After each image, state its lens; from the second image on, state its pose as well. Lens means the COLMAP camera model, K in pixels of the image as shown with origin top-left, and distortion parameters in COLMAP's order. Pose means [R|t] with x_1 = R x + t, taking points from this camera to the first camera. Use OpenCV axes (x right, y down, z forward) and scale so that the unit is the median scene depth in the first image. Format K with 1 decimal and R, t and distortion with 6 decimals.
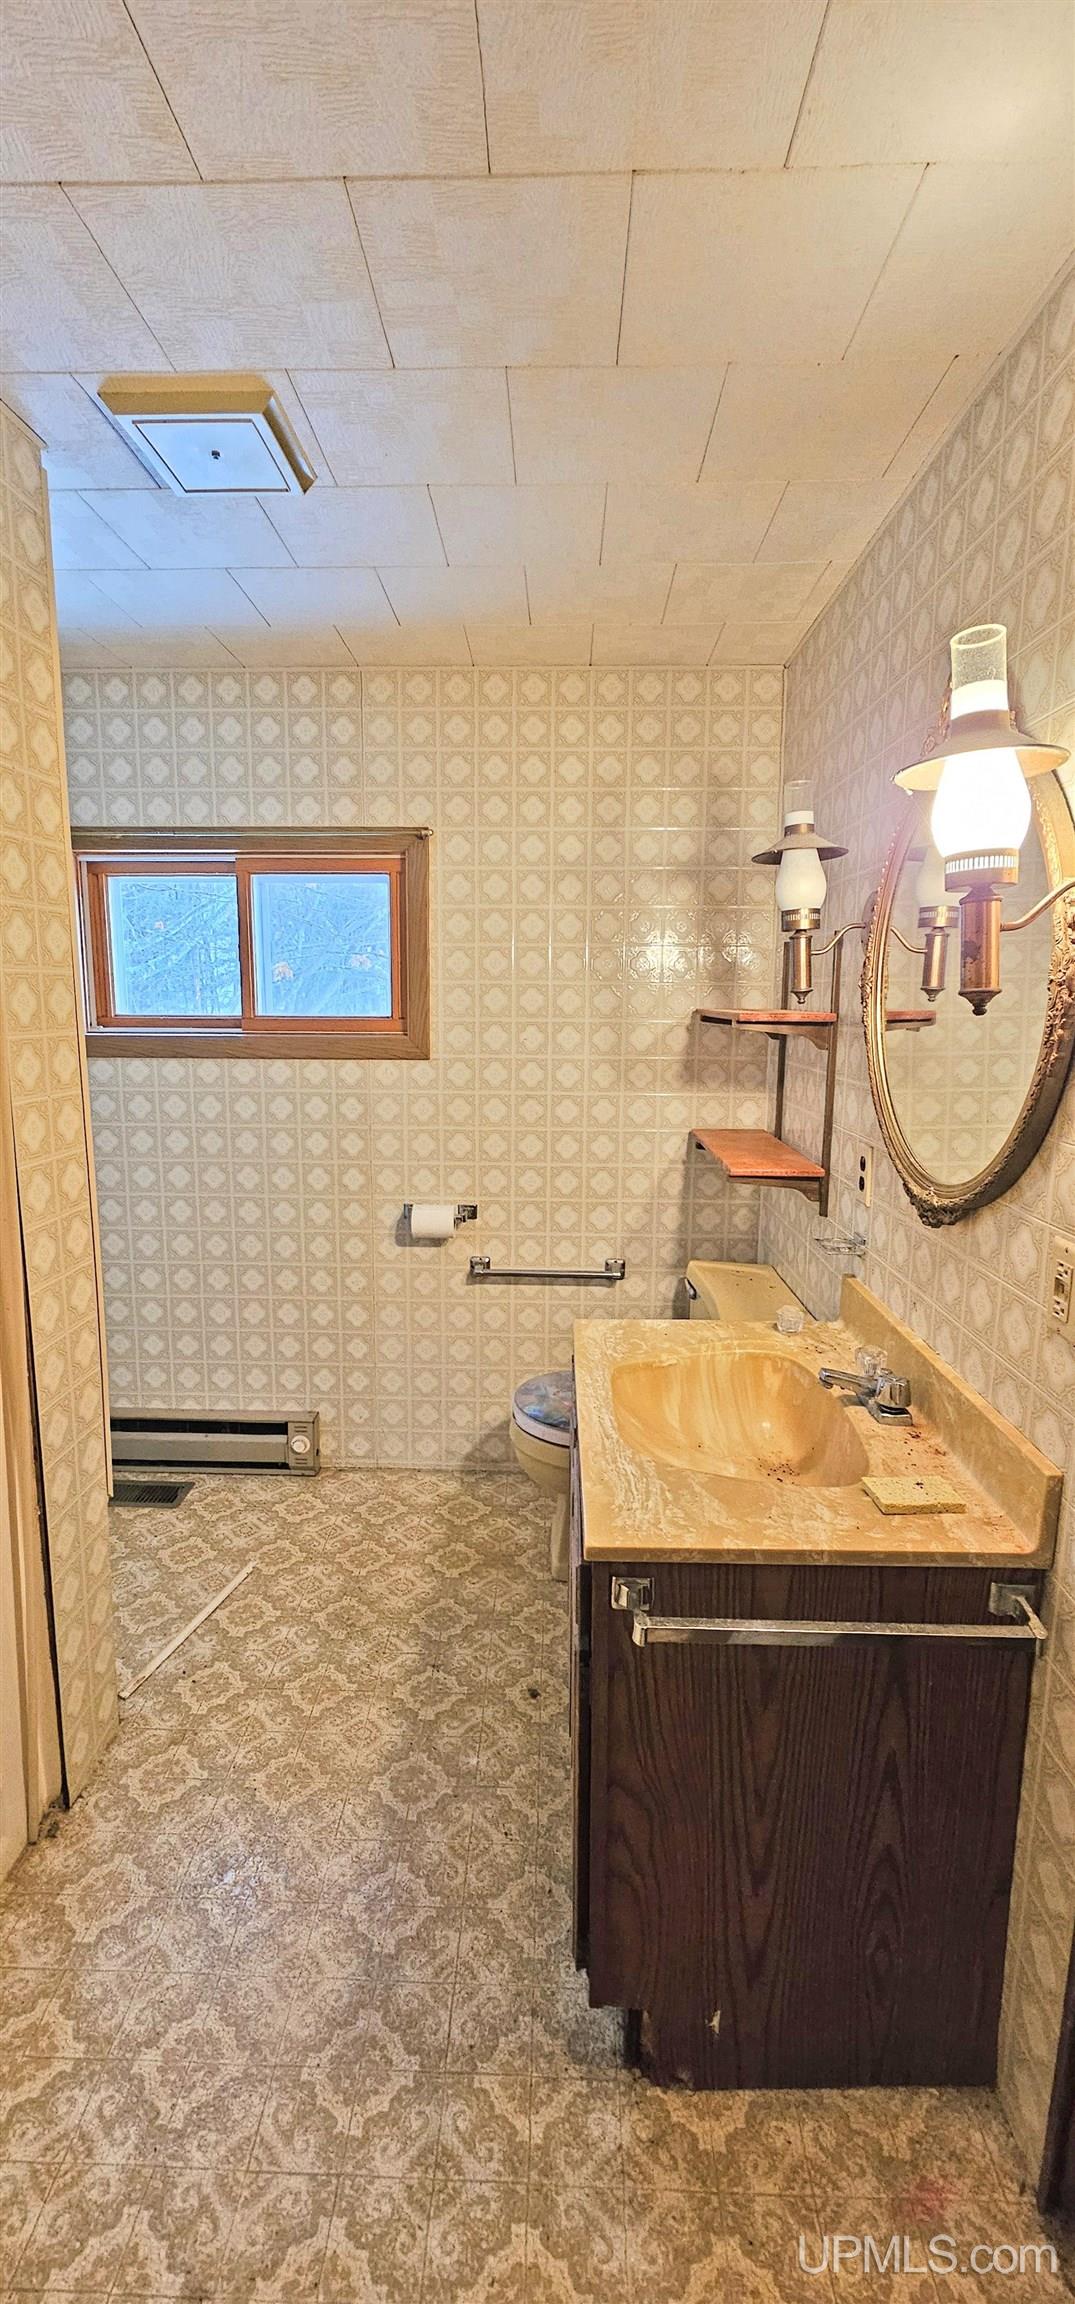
lens RADIAL K [[935.4, 0, 532.4], [0, 935.4, 1156.4], [0, 0, 1]] dist [-0.003433, -0.000096]
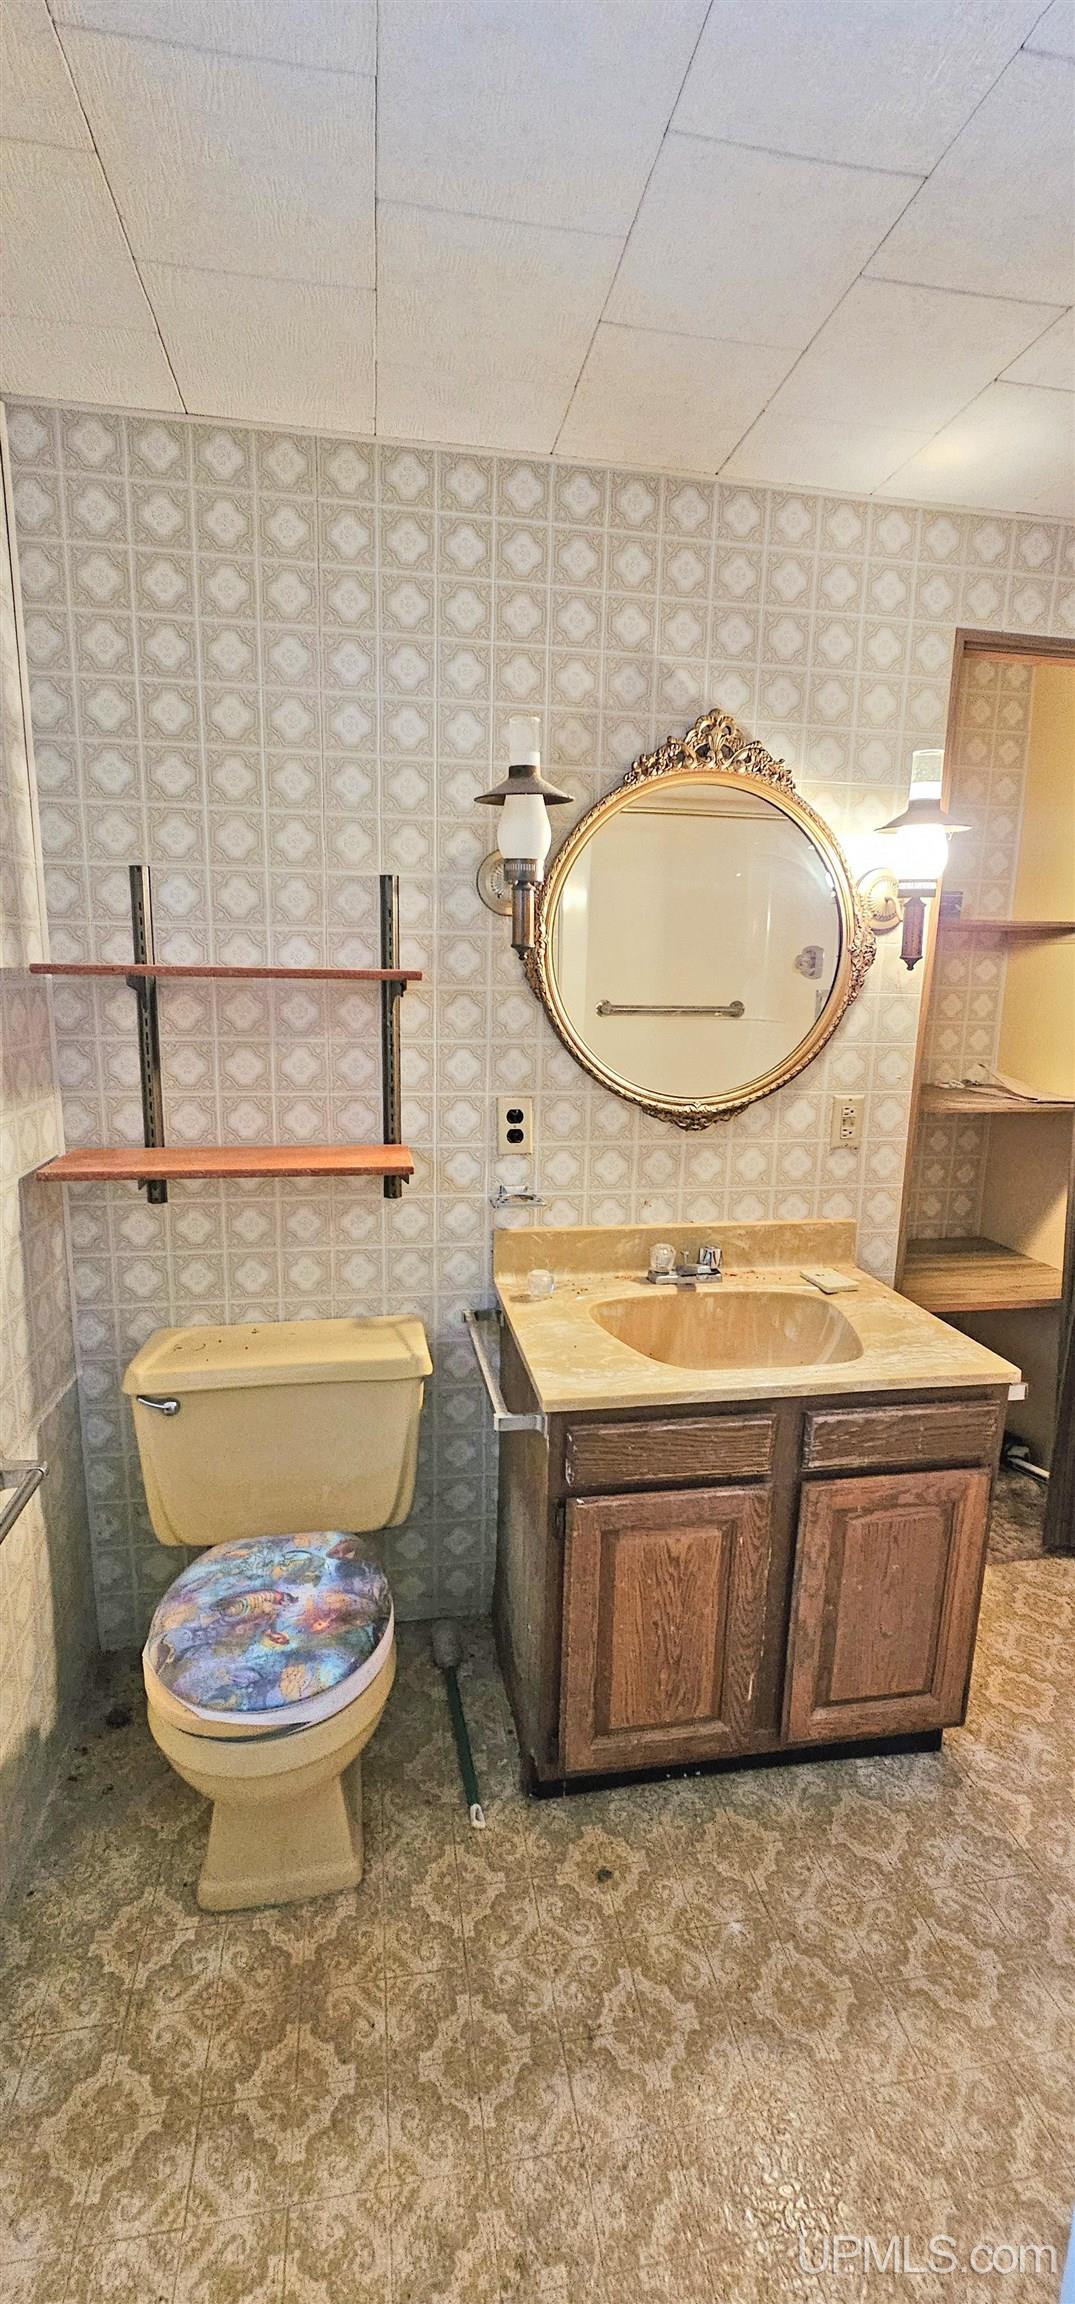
lens RADIAL K [[935.4, 0, 529.1], [0, 935.4, 1139.0], [0, 0, 1]] dist [-0.003433, -0.000096]
pose [[-0.200848, -0.185288, 0.961940, -0.706380], [0.148679, 0.964809, 0.216884, -0.205798], [-0.968274, 0.186581, -0.166231, 1.252663]]
